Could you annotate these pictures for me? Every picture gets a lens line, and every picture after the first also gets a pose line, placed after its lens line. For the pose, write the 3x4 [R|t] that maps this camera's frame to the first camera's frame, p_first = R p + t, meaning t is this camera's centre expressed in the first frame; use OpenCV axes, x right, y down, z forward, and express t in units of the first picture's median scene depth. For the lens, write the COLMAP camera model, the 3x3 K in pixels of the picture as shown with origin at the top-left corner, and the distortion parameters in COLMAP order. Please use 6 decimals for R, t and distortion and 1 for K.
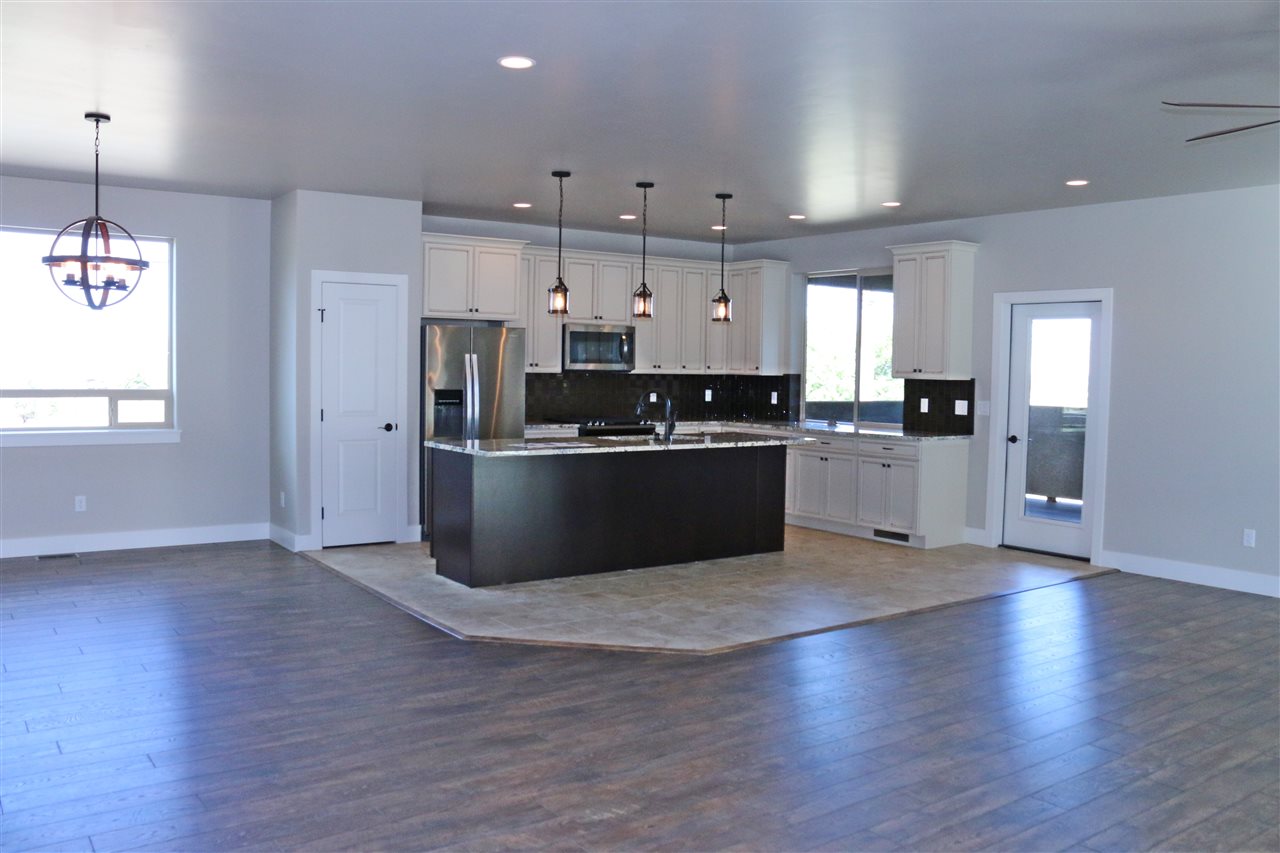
lens RADIAL K [[1074.0, 0, 639.7], [0, 1074.0, 430.2], [0, 0, 1]] dist [-0.105977, 0.014772]
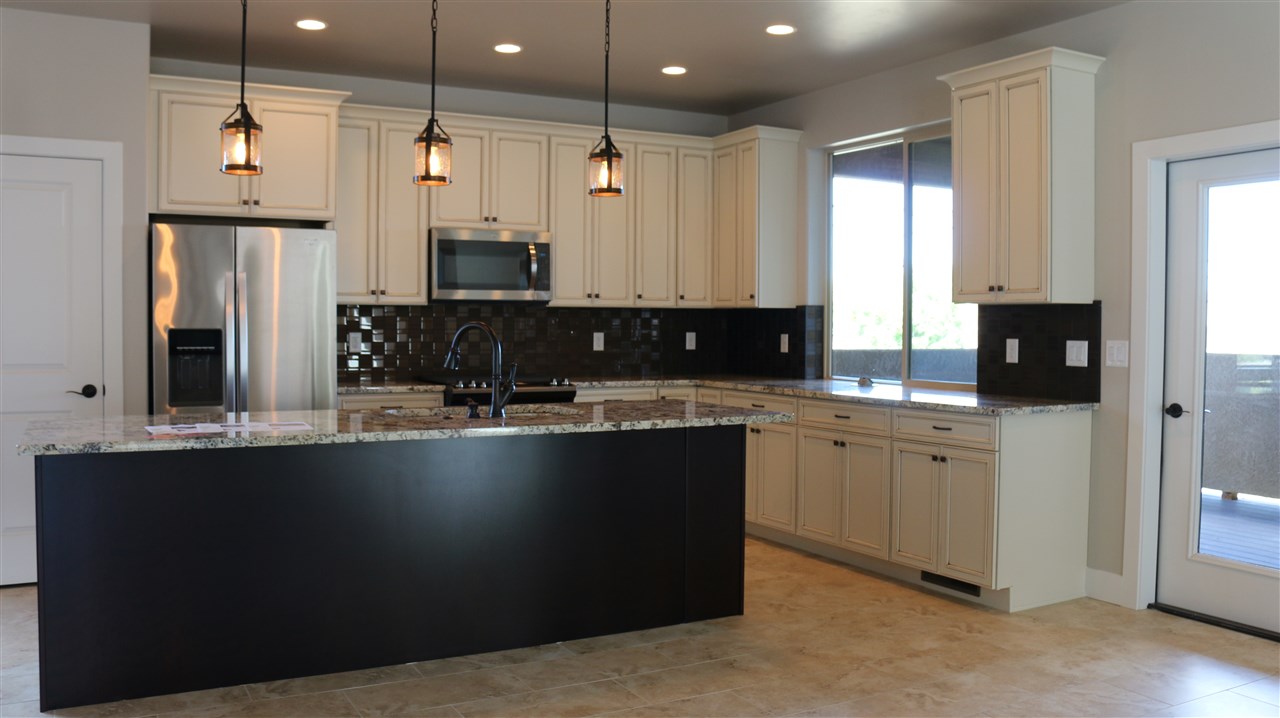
lens RADIAL K [[1055.5, 0, 640.6], [0, 1055.5, 349.7], [0, 0, 1]] dist [-0.095798, 0.006396]
pose [[0.991896, -0.006833, -0.126870, 0.135007], [0.002415, 0.999386, -0.034944, -0.004622], [0.127031, 0.034355, 0.991304, 0.403735]]
